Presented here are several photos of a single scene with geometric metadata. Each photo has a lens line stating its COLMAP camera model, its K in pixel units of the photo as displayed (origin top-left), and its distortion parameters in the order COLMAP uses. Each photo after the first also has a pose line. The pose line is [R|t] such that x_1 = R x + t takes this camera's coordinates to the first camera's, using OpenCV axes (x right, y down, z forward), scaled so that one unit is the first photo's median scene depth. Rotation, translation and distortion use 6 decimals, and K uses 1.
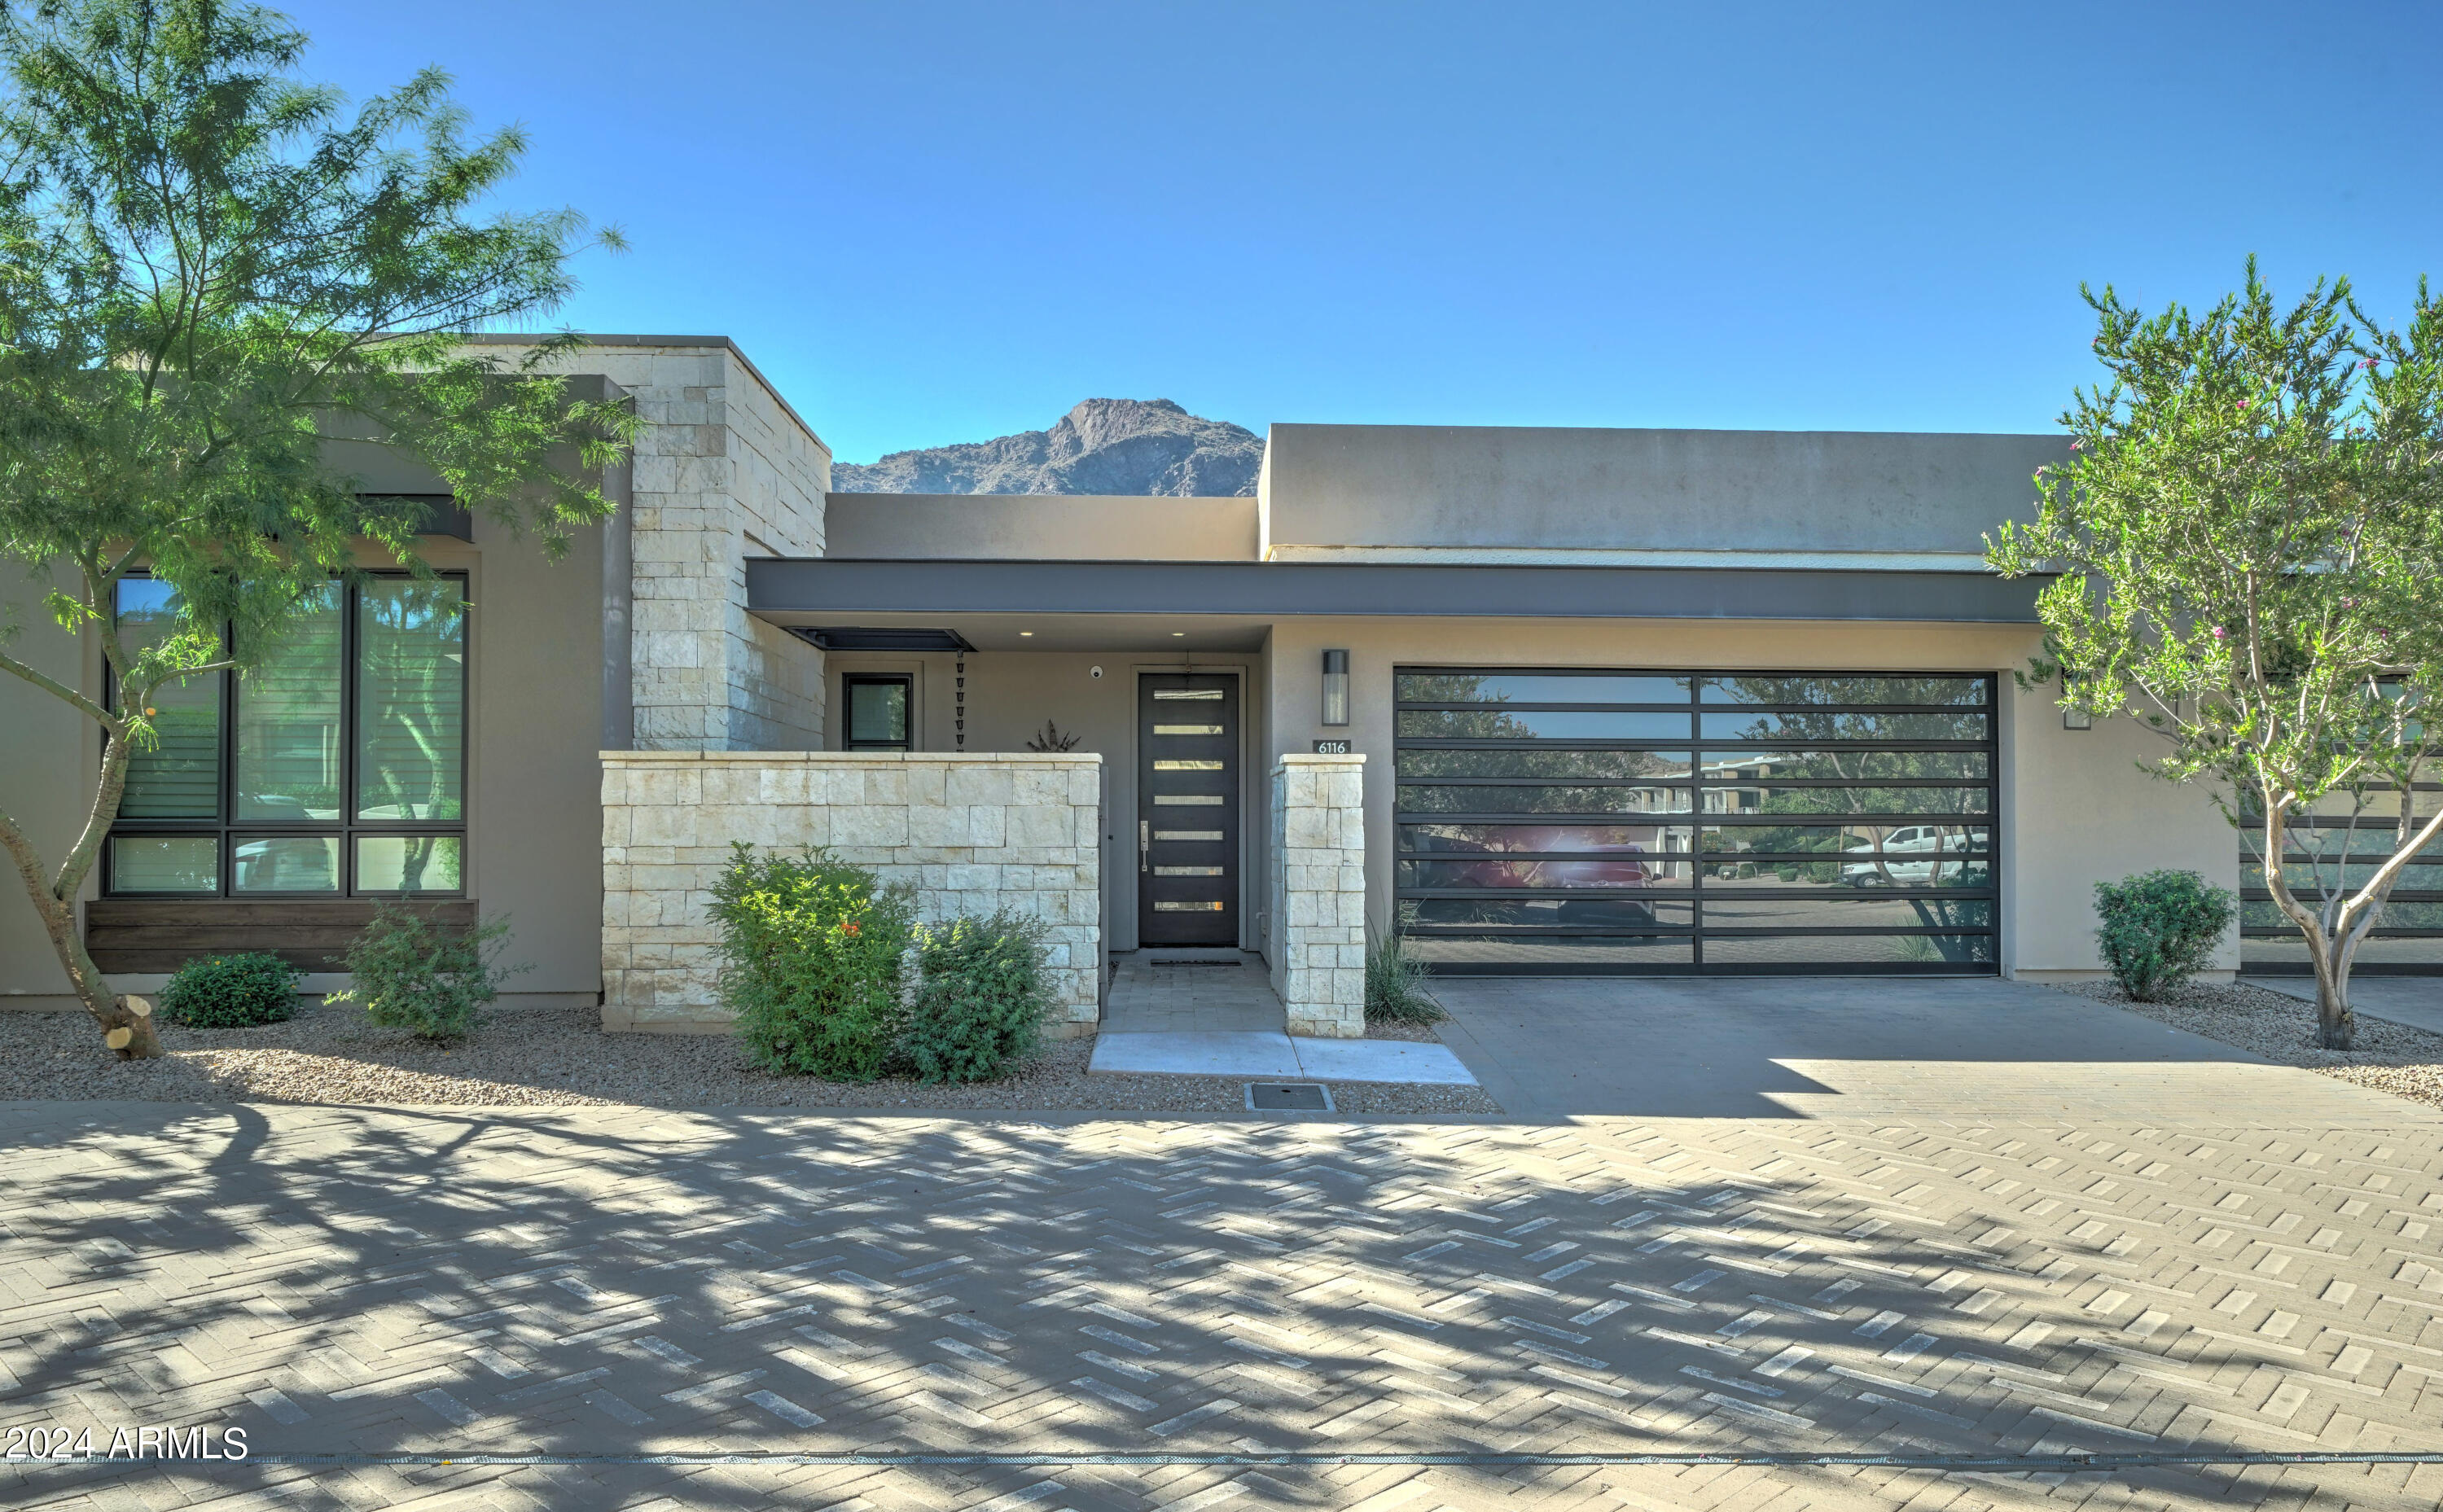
lens RADIAL K [[1703.7, 0, 1221.6], [0, 1703.7, 746.3], [0, 0, 1]] dist [0.006703, 0.001996]
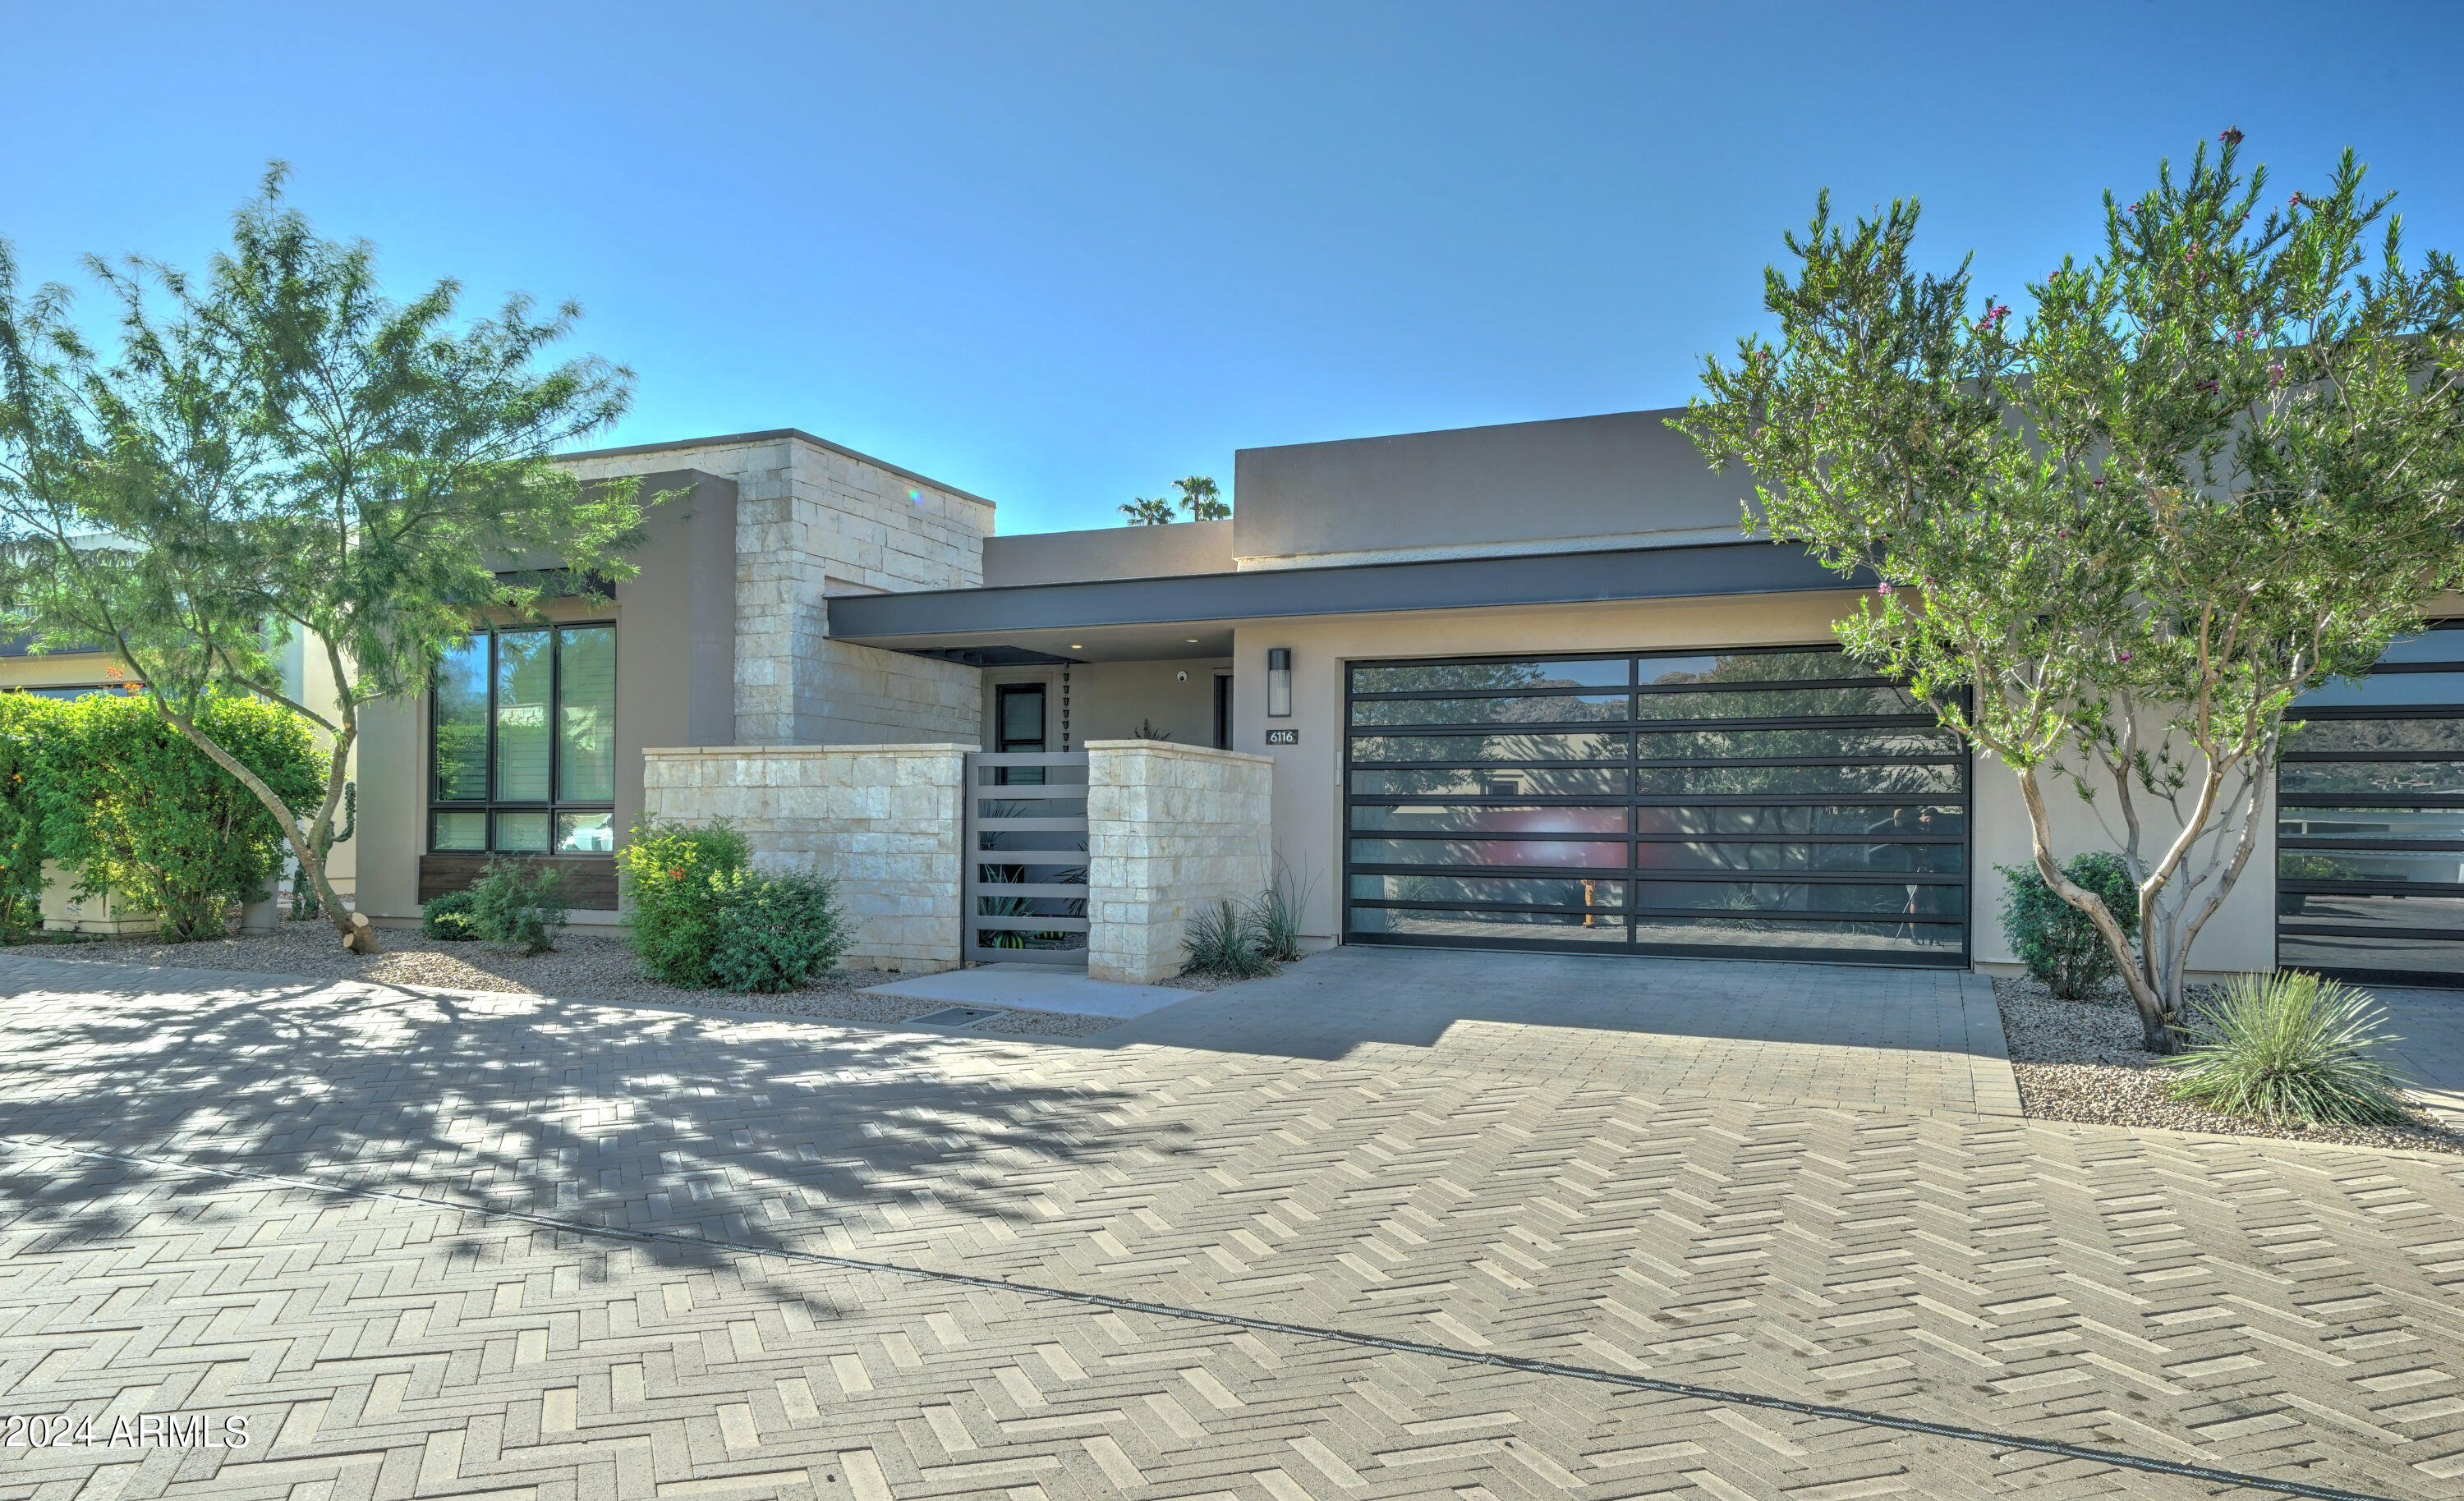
lens RADIAL K [[1695.0, 0, 1231.9], [0, 1695.0, 772.8], [0, 0, 1]] dist [0.034904, 0.000542]
pose [[0.889534, -0.011291, -0.456730, 0.633122], [0.015376, 0.999868, 0.005229, 0.021118], [0.456611, -0.011674, 0.889590, 0.000320]]
